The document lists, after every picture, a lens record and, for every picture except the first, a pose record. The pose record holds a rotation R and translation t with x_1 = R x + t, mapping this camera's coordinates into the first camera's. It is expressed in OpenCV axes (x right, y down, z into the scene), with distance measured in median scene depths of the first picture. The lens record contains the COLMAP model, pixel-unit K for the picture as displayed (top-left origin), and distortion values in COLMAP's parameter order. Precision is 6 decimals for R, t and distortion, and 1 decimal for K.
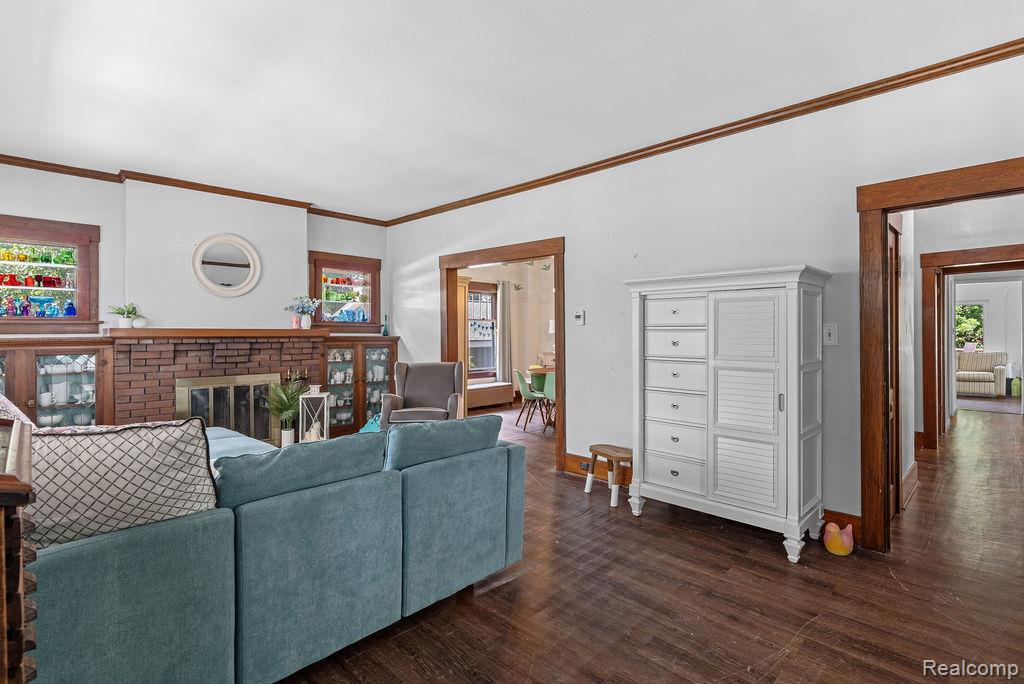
lens RADIAL K [[484.3, 0, 512.6], [0, 484.3, 336.2], [0, 0, 1]] dist [-0.001902, -0.000078]
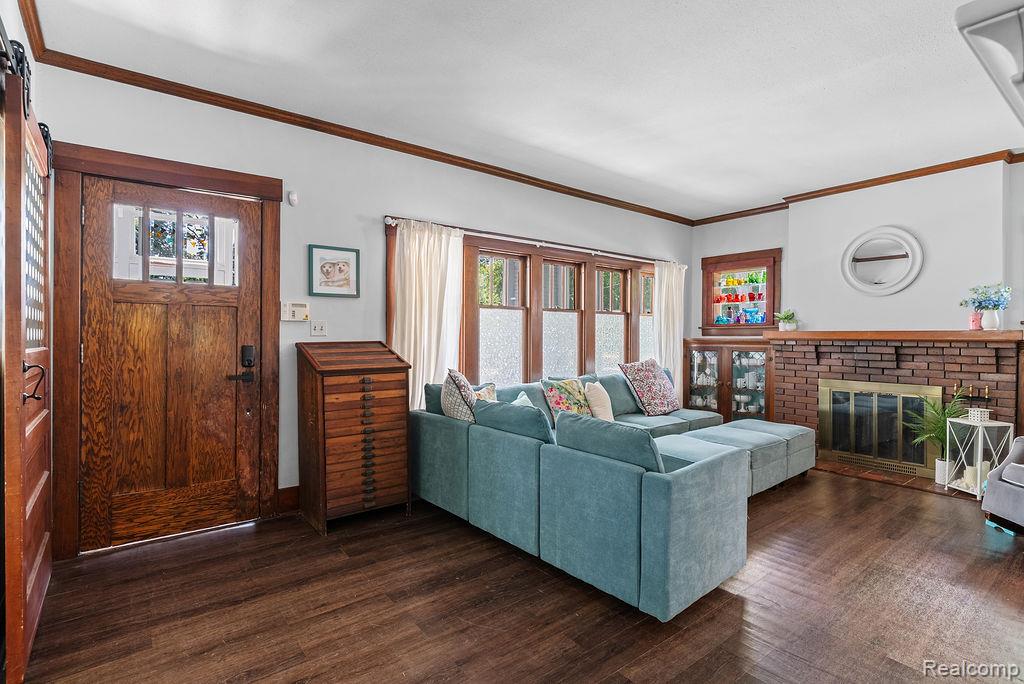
lens RADIAL K [[501.9, 0, 517.9], [0, 501.9, 341.1], [0, 0, 1]] dist [-0.000120, 0.001177]
pose [[-0.110144, 0.012429, -0.993838, 0.428044], [-0.008778, 0.999871, 0.013477, -0.002805], [0.993877, 0.010208, -0.110021, 0.426709]]
